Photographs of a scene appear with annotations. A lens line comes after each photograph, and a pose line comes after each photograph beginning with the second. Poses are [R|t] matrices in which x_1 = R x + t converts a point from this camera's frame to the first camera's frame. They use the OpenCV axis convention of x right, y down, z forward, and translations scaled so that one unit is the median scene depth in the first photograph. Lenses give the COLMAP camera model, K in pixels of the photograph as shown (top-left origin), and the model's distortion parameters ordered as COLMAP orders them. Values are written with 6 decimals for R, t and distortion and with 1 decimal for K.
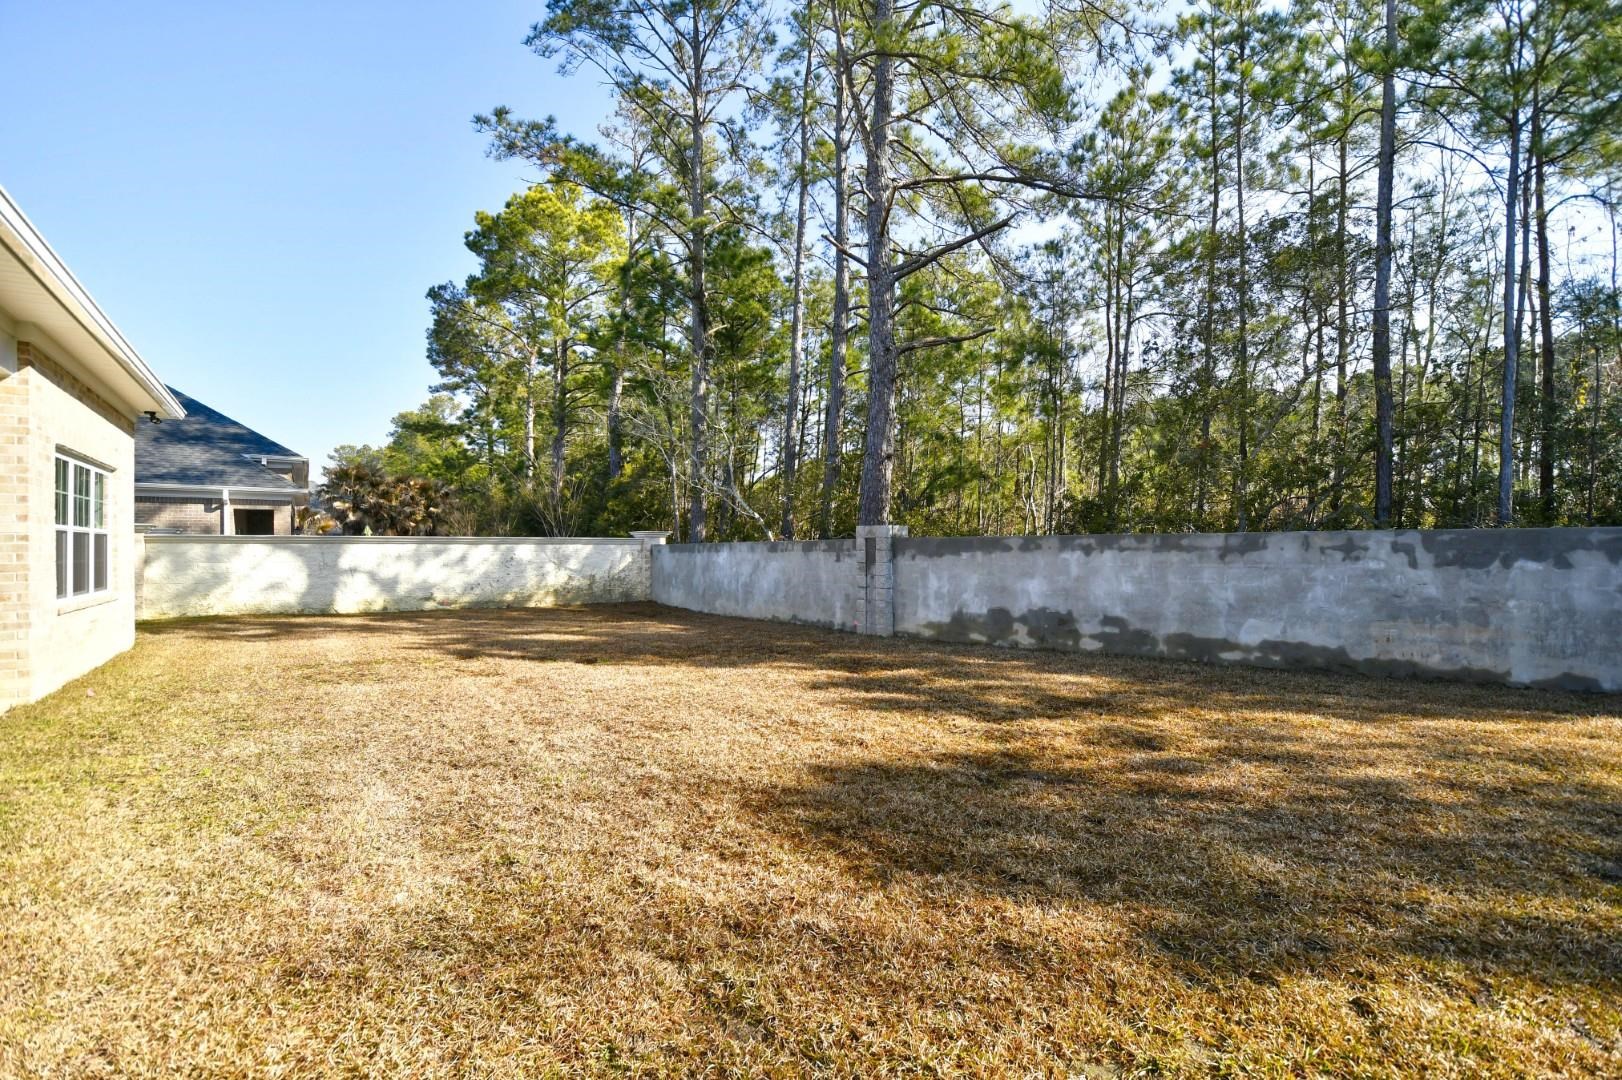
lens RADIAL K [[708.6, 0, 820.2], [0, 708.6, 551.9], [0, 0, 1]] dist [0.015113, -0.022836]
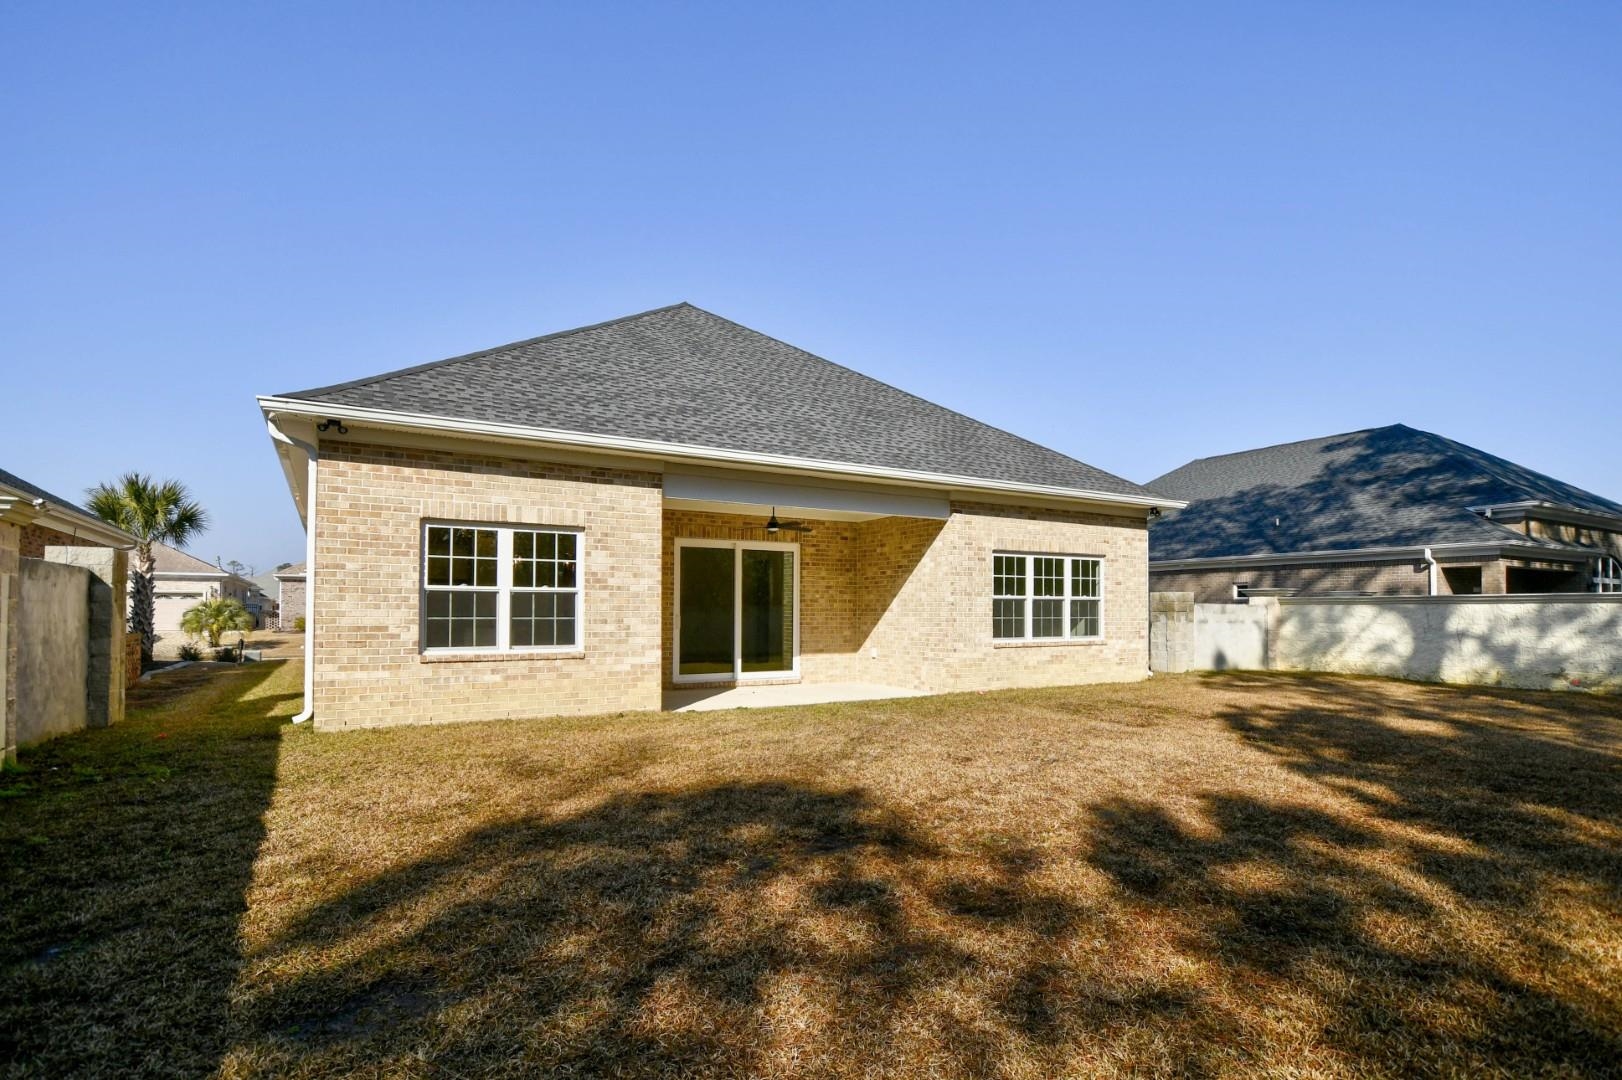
lens RADIAL K [[815.2, 0, 810.5], [0, 815.2, 602.3], [0, 0, 1]] dist [-0.000141, -0.000184]
pose [[-0.082026, -0.009756, -0.996582, 0.558640], [-0.002460, 0.999951, -0.009586, -0.002854], [0.996627, 0.001665, -0.082046, 0.408120]]
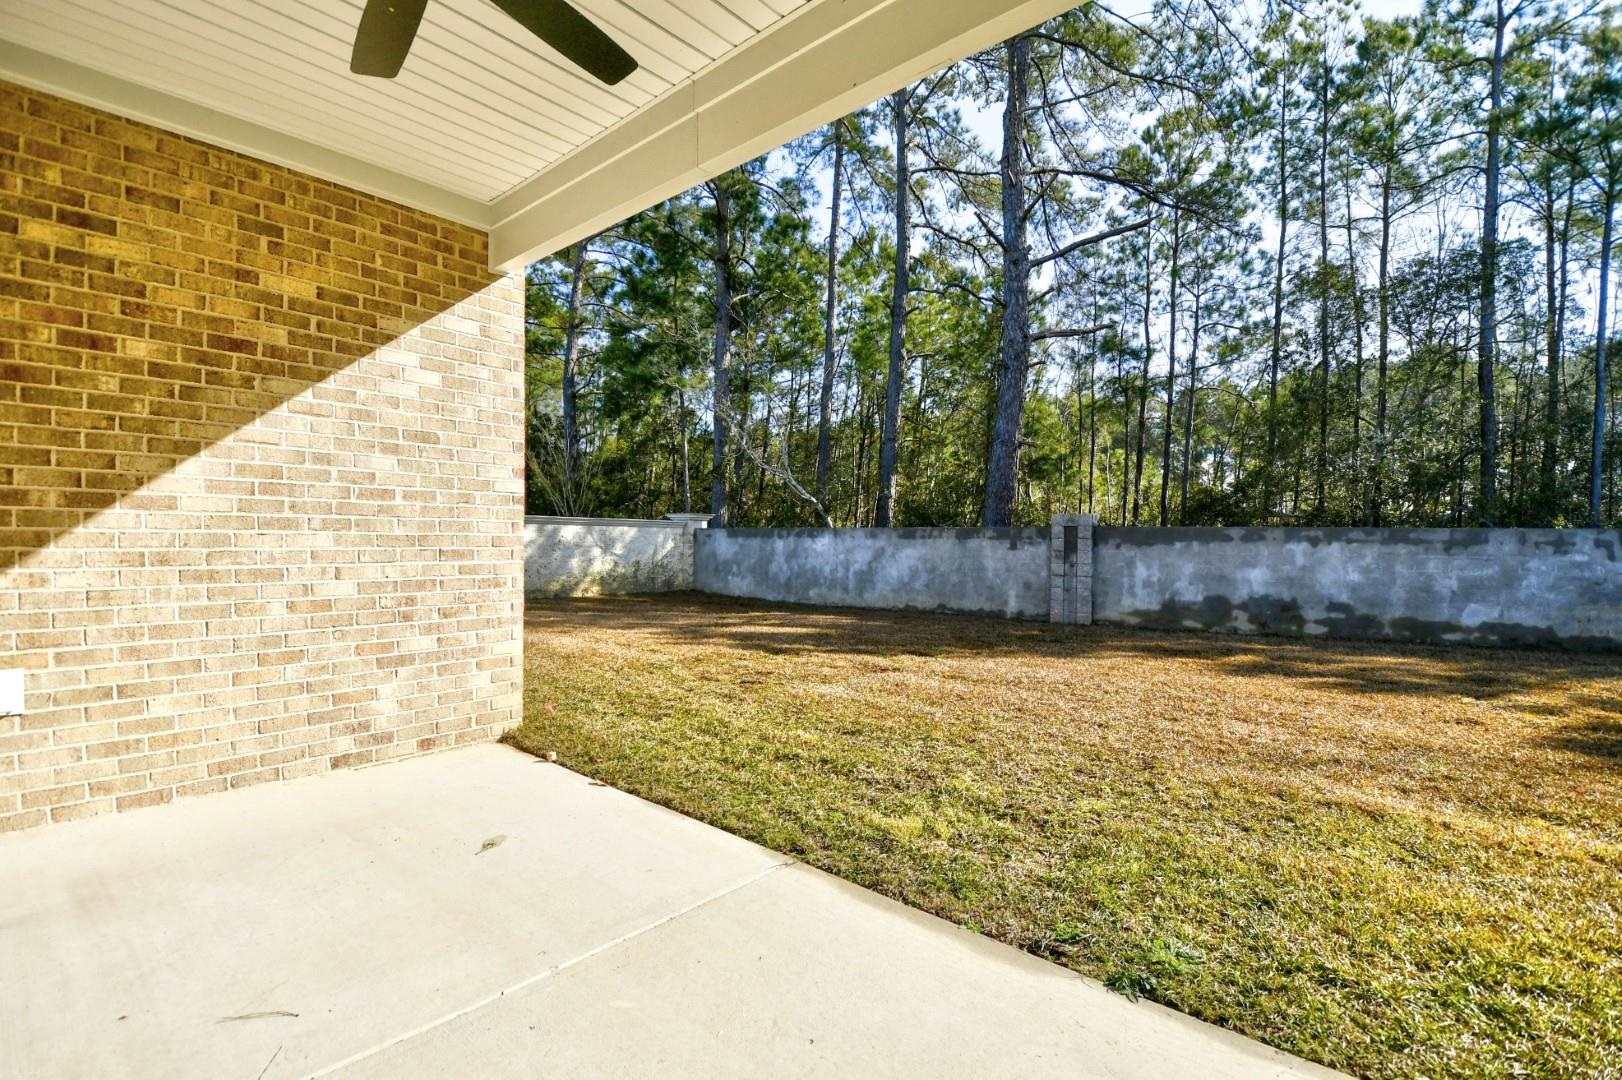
lens RADIAL K [[734.4, 0, 814.1], [0, 734.4, 551.8], [0, 0, 1]] dist [0.007602, -0.017422]
pose [[0.971676, 0.011699, 0.236028, -0.556269], [-0.015340, 0.999790, 0.013593, 0.008388], [-0.235820, -0.016829, 0.971651, 0.084951]]
